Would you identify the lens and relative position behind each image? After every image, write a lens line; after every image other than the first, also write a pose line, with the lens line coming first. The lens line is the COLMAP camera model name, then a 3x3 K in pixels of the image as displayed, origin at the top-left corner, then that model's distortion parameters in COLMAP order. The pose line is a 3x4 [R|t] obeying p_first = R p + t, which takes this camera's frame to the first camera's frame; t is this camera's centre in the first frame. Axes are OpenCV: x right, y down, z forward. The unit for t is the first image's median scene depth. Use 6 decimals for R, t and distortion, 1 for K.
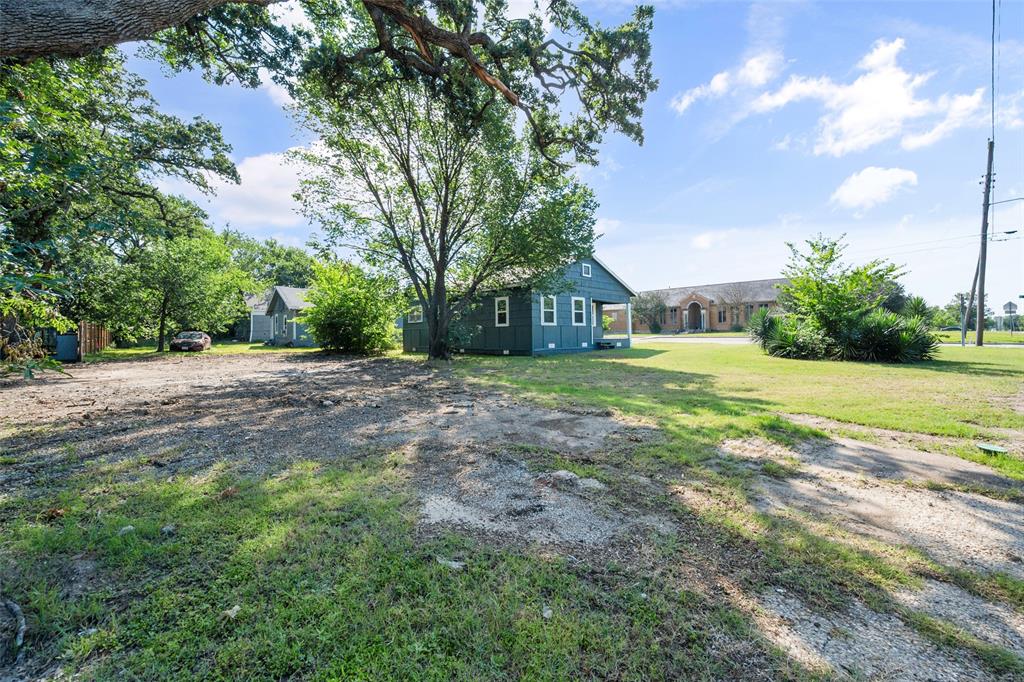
lens RADIAL K [[411.9, 0, 513.1], [0, 411.9, 334.4], [0, 0, 1]] dist [0.004015, -0.001307]
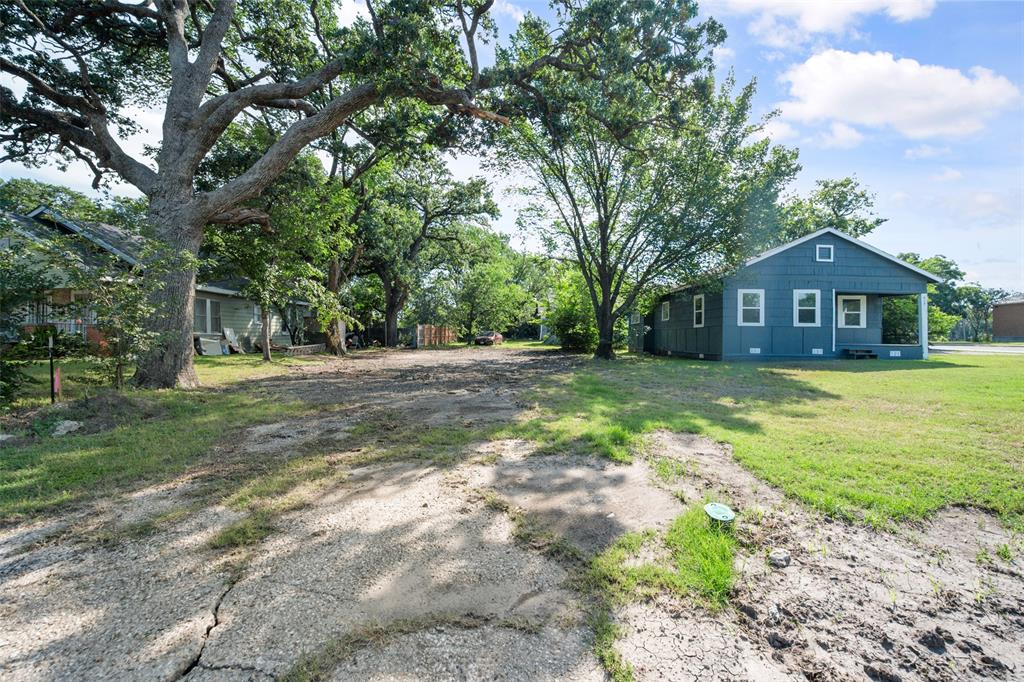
lens RADIAL K [[411.9, 0, 518.0], [0, 411.9, 336.0], [0, 0, 1]] dist [0.004015, -0.001307]
pose [[0.742526, 0.015176, -0.669646, 0.281067], [-0.015082, 0.999869, 0.005936, 0.000287], [0.669648, 0.005692, 0.742657, 0.063887]]
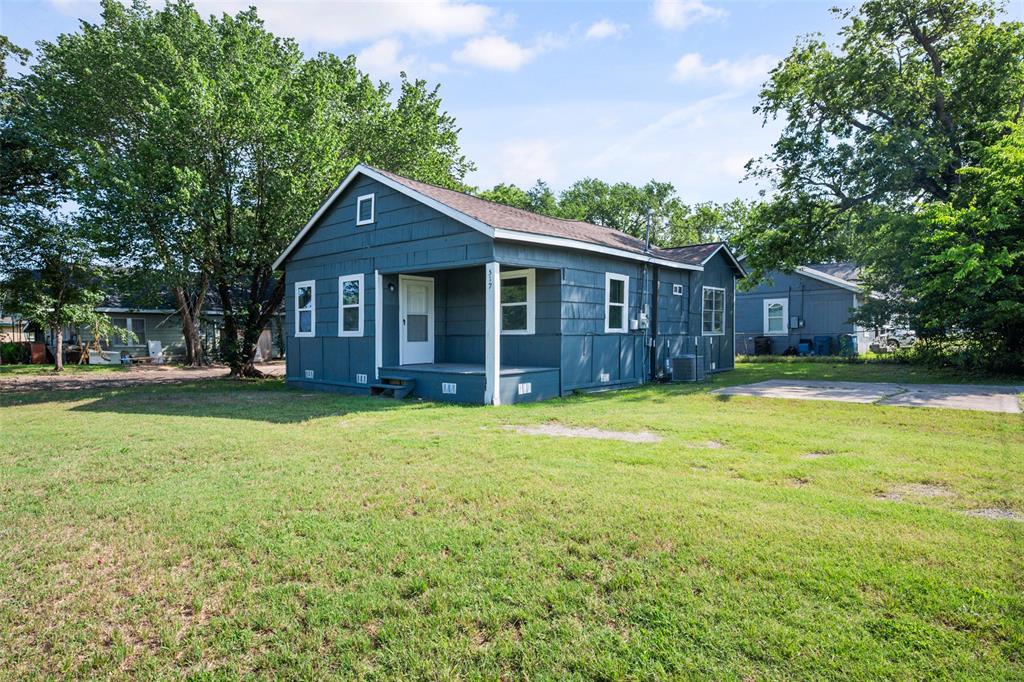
lens RADIAL K [[554.2, 0, 512.2], [0, 554.2, 347.8], [0, 0, 1]] dist [-0.006238, 0.000070]
pose [[0.154865, 0.020163, -0.987730, 0.816741], [-0.007758, 0.999786, 0.019193, -0.022009], [0.987905, 0.004691, 0.154989, 1.100721]]
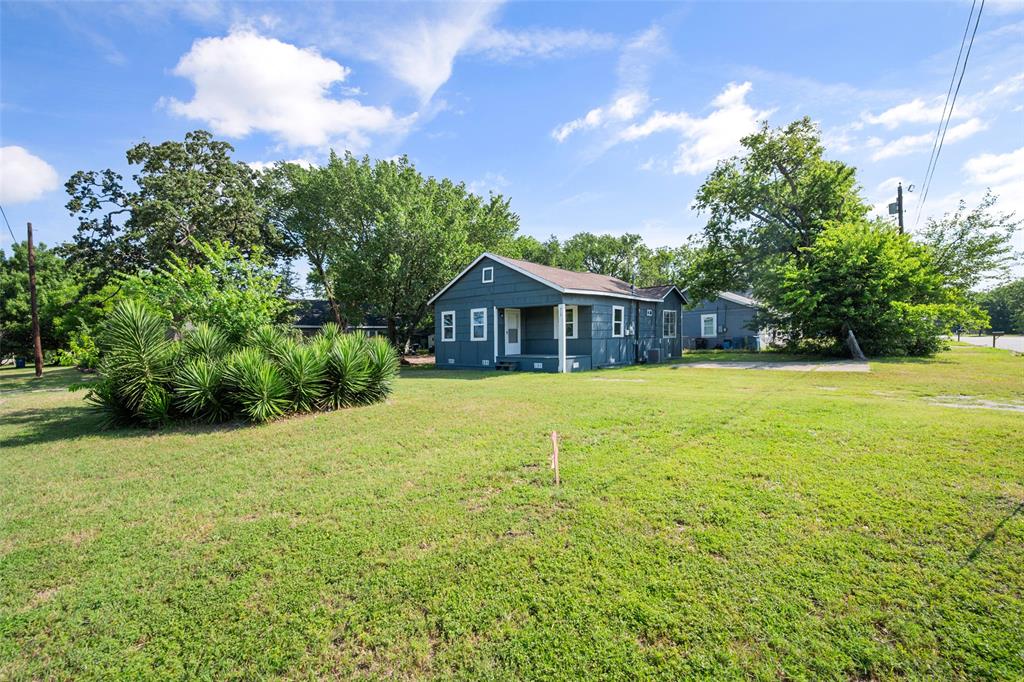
lens RADIAL K [[411.9, 0, 510.8], [0, 411.9, 349.8], [0, 0, 1]] dist [0.004015, -0.001307]
pose [[0.136743, 0.022208, -0.990358, 1.066073], [0.003693, 0.999730, 0.022928, -0.021566], [0.990600, -0.006793, 0.136624, 0.962660]]
